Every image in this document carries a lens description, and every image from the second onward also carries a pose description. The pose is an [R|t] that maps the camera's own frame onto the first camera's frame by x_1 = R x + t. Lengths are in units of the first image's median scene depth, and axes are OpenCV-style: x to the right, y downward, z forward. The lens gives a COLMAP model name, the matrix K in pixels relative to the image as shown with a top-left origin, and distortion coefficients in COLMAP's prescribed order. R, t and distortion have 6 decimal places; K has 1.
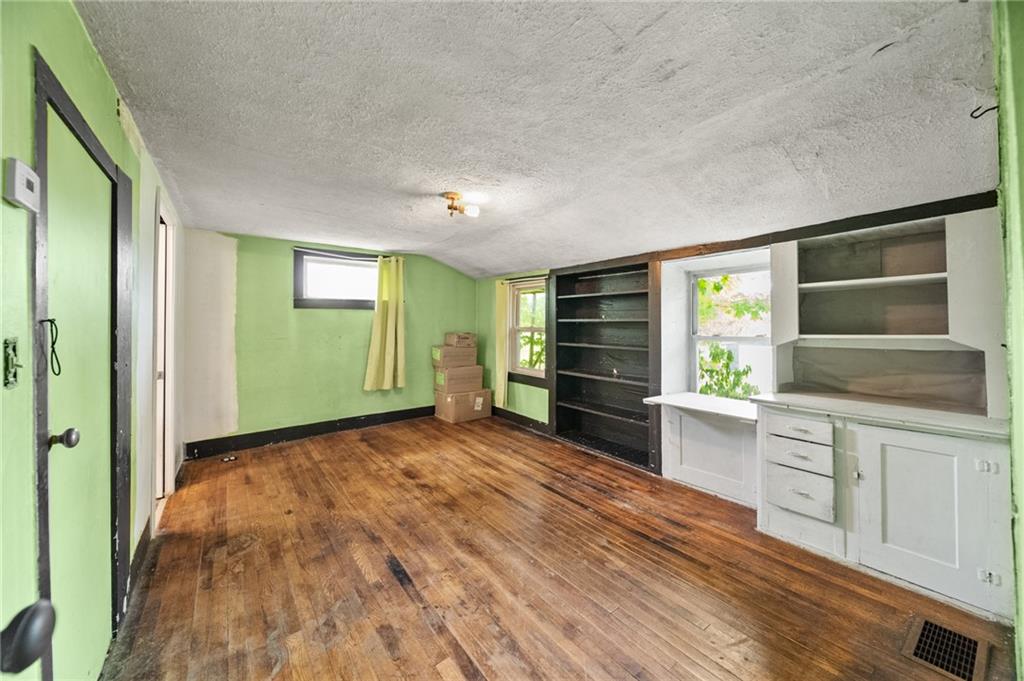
lens RADIAL K [[378.4, 0, 515.1], [0, 378.4, 323.2], [0, 0, 1]] dist [0.000129, -0.000036]
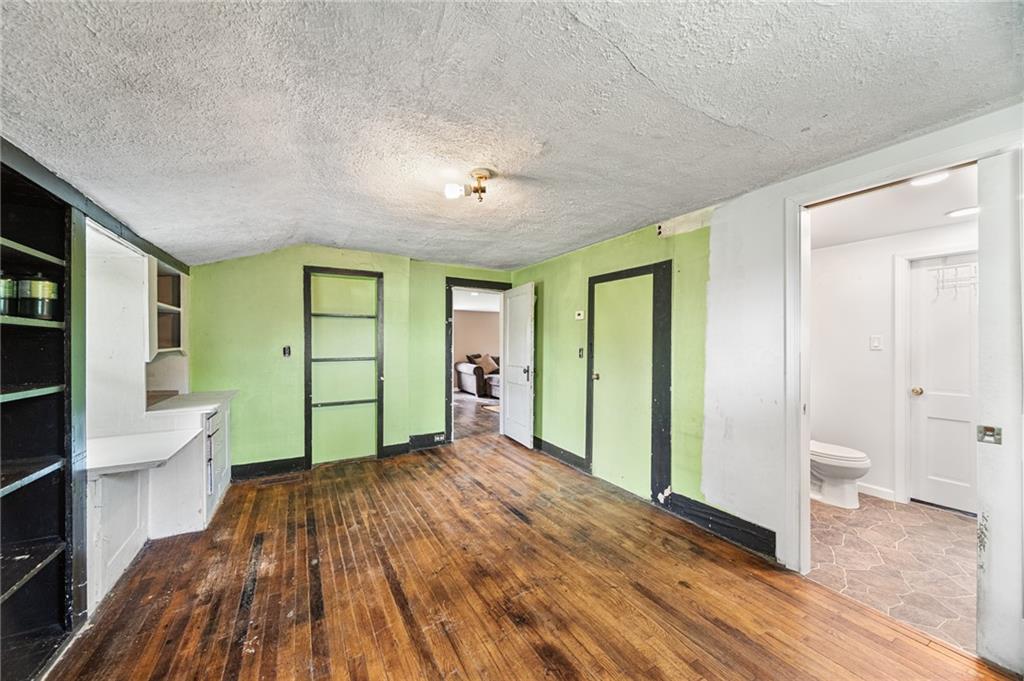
lens RADIAL K [[364.4, 0, 513.8], [0, 364.4, 335.3], [0, 0, 1]] dist [-0.000980, -0.000219]
pose [[-0.992168, -0.002572, 0.124881, -0.370286], [-0.007766, 0.999124, -0.041122, 0.025906], [-0.124666, -0.041770, -0.991319, 1.949623]]
